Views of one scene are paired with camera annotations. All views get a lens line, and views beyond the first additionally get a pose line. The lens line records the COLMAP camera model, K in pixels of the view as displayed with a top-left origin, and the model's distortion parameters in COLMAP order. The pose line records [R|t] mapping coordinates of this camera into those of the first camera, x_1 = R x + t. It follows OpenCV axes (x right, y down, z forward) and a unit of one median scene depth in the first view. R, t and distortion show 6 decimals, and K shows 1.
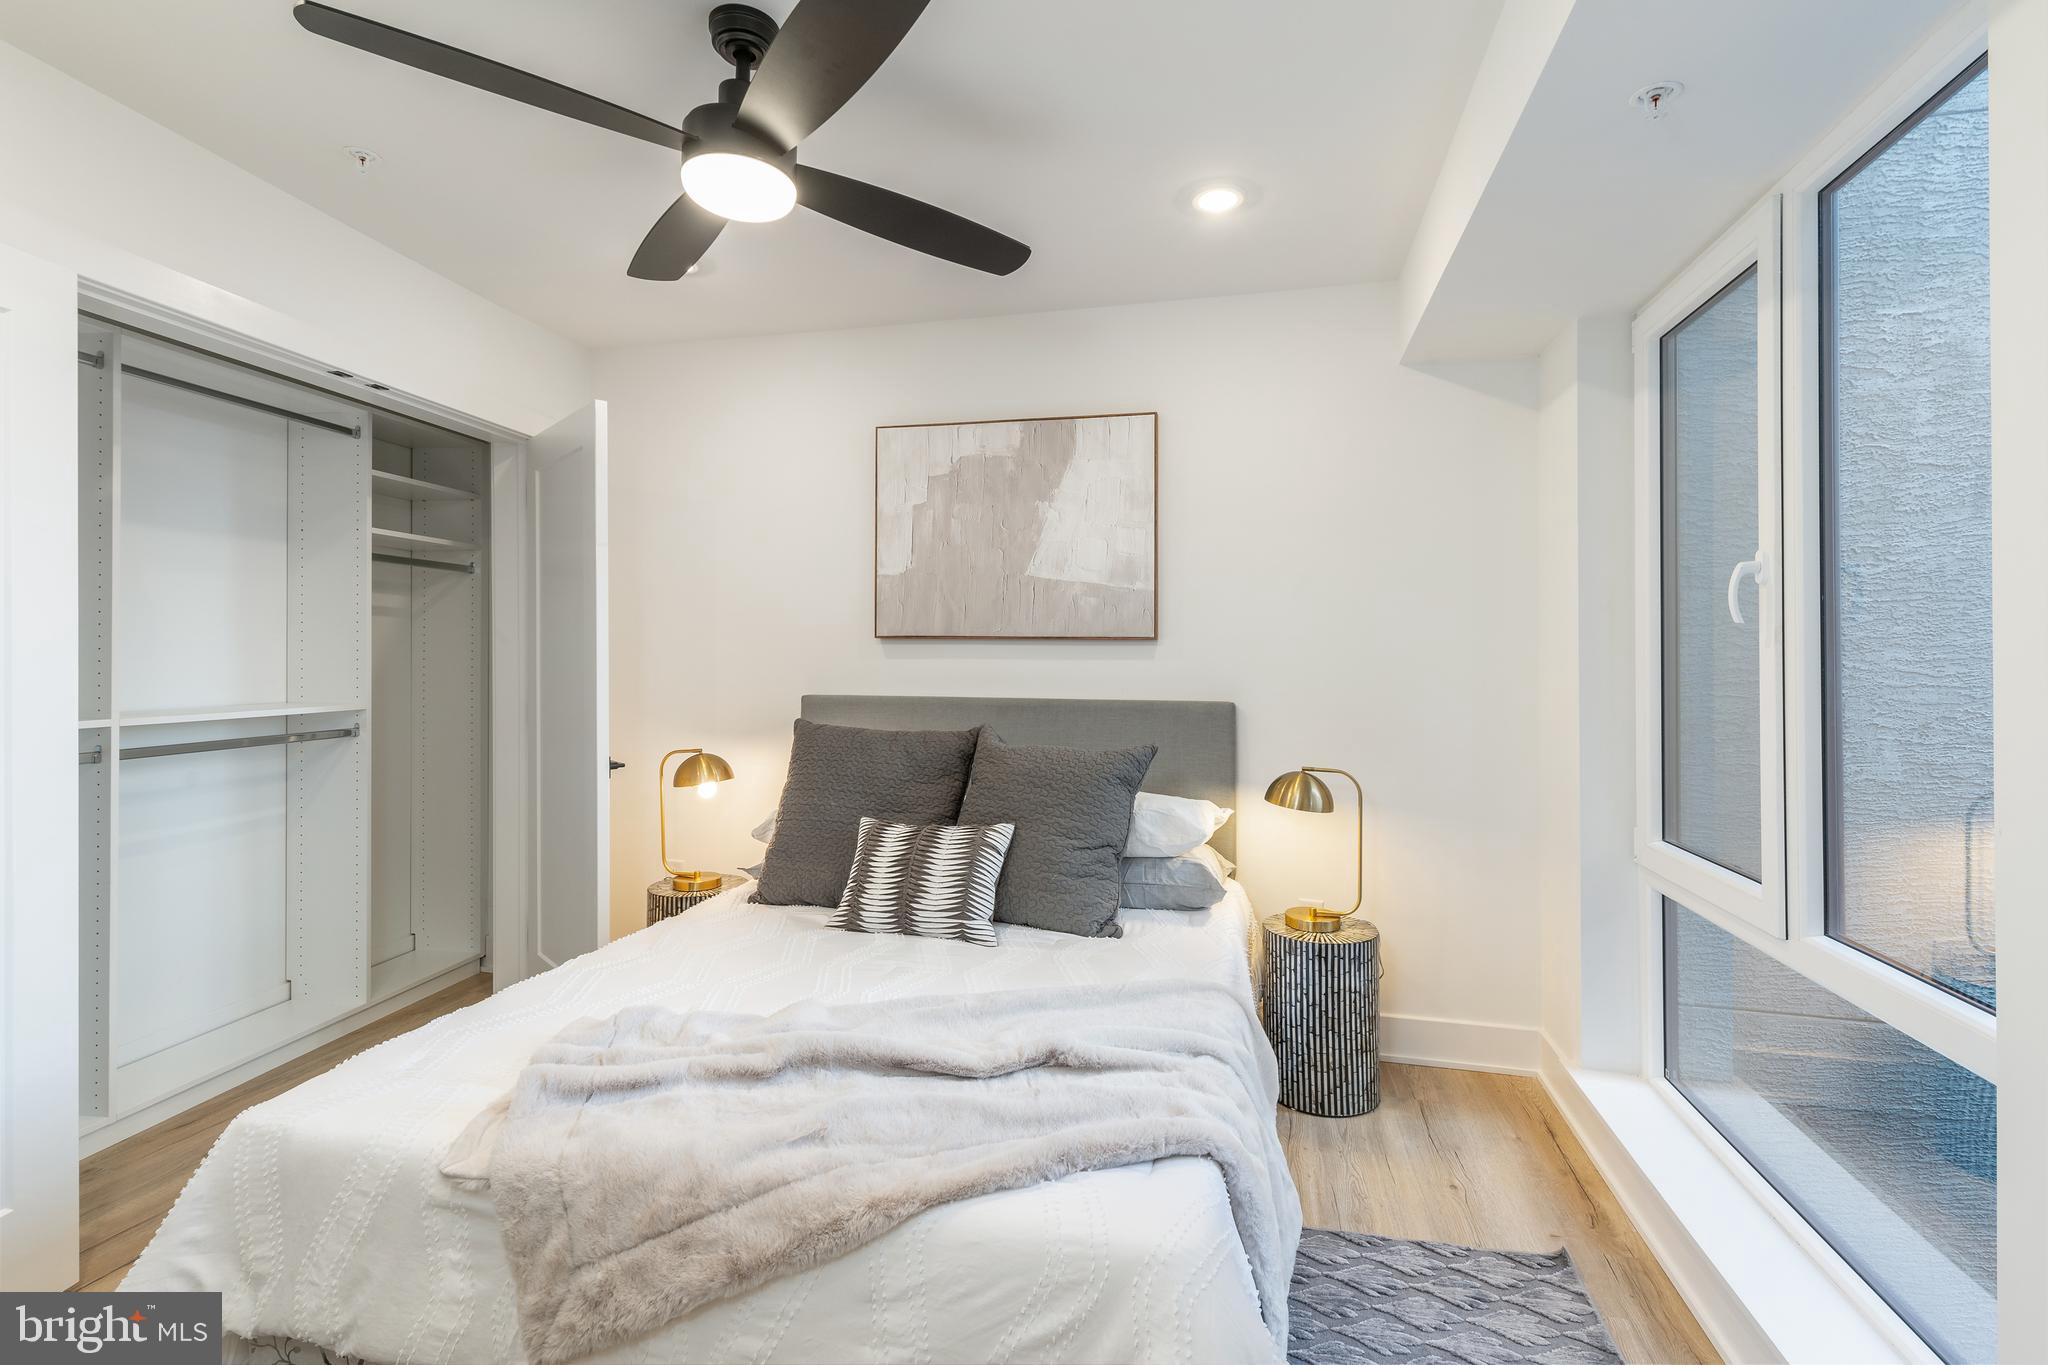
lens RADIAL K [[927.4, 0, 1045.9], [0, 927.4, 689.9], [0, 0, 1]] dist [0.003061, -0.000194]
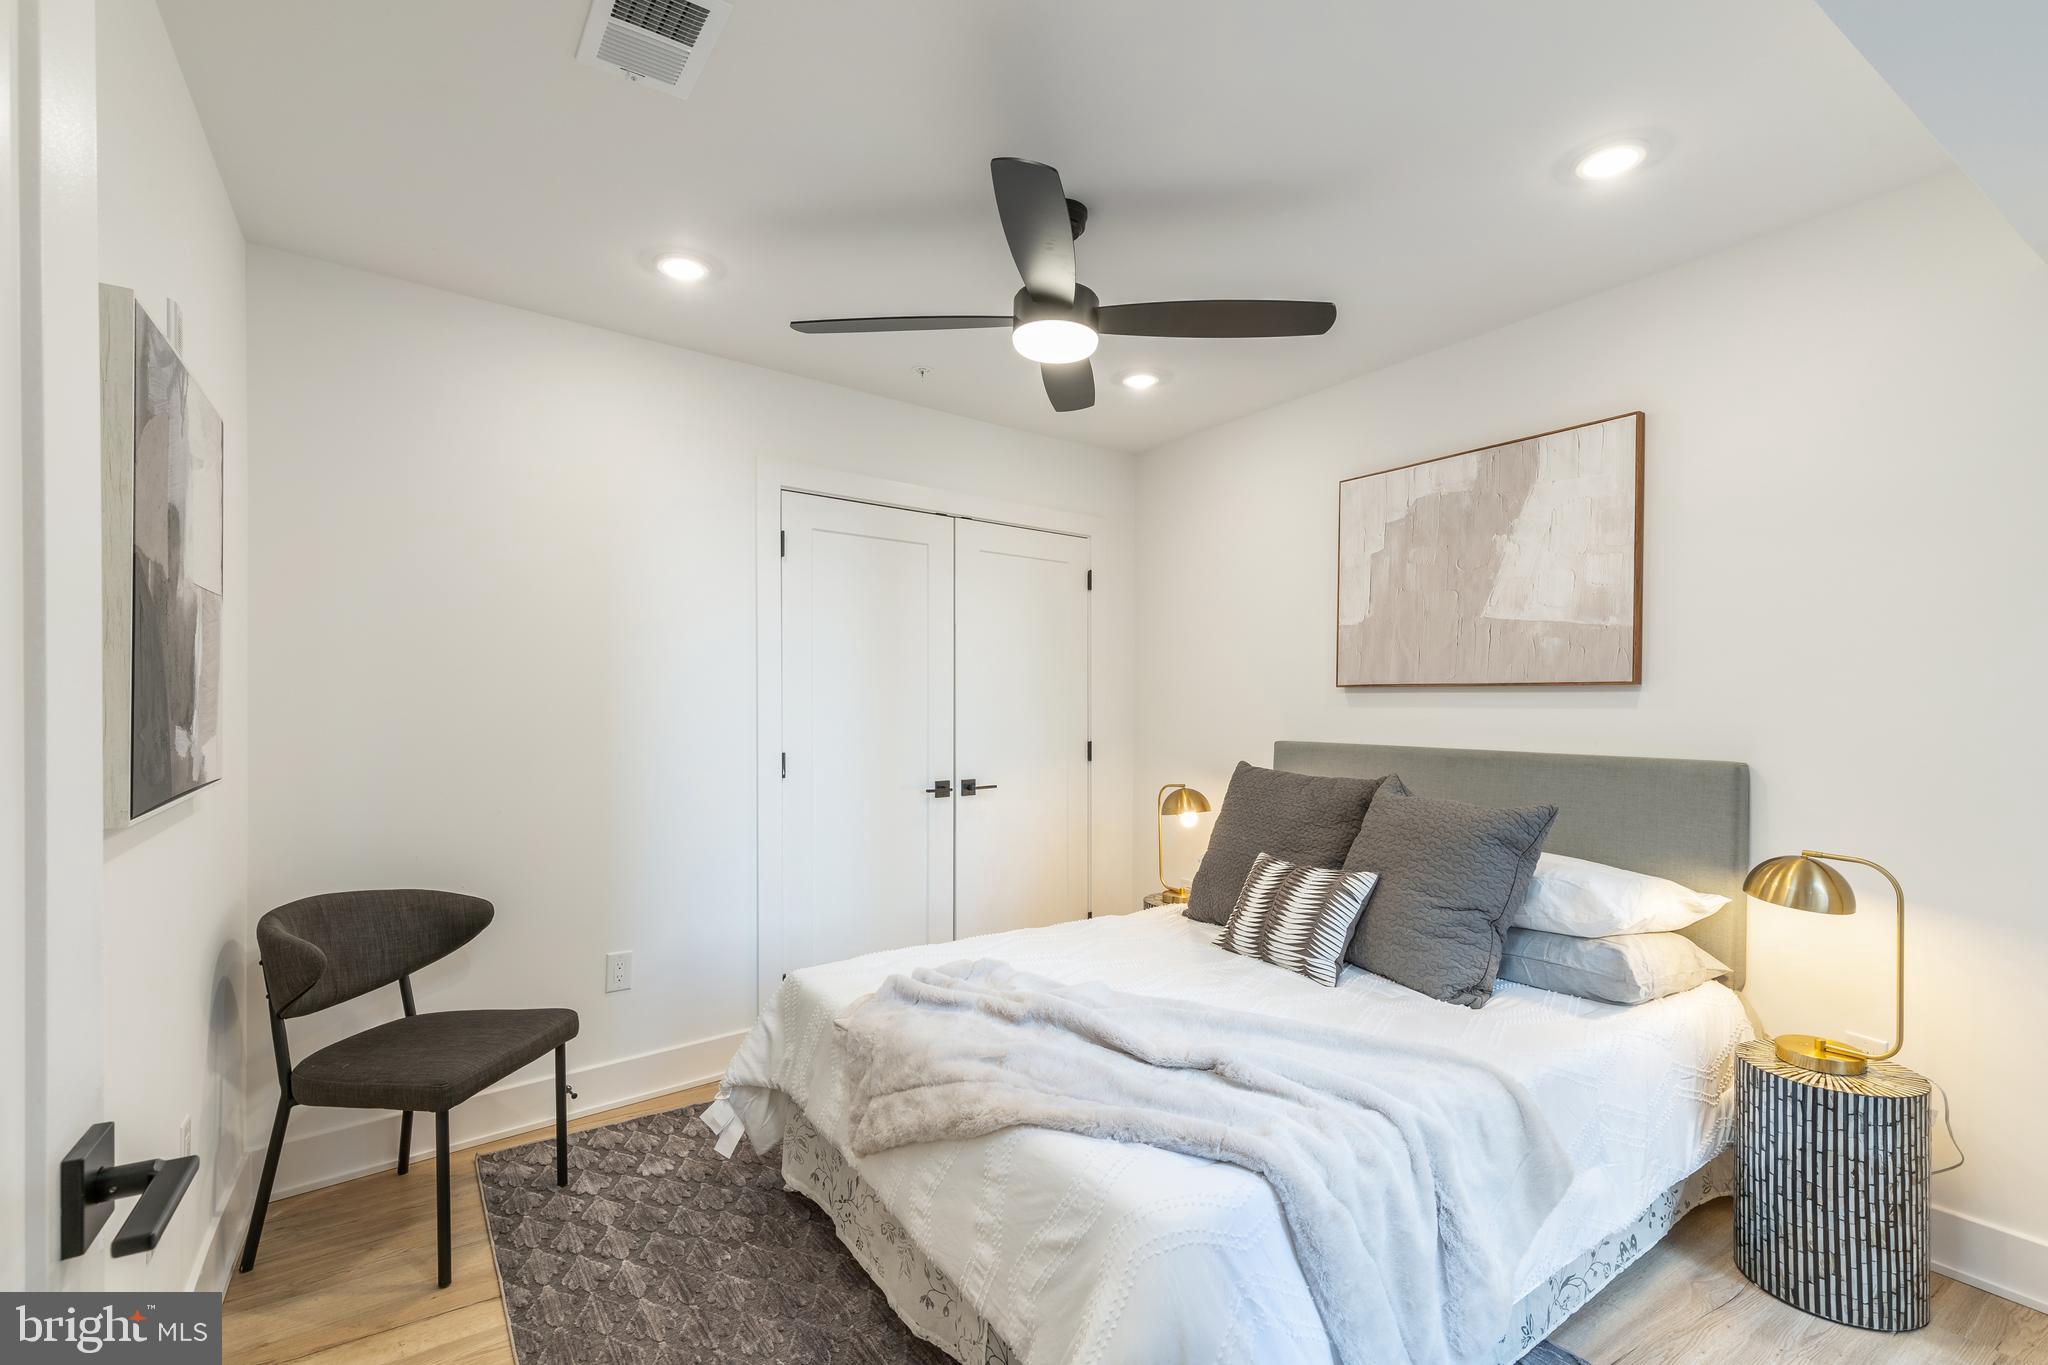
lens RADIAL K [[914.4, 0, 1032.7], [0, 914.4, 762.6], [0, 0, 1]] dist [0.001891, -0.000146]
pose [[0.735769, 0.040887, -0.675997, 0.282532], [-0.022292, 0.999097, 0.036166, -0.001404], [0.676866, -0.011540, 0.736016, 0.022423]]
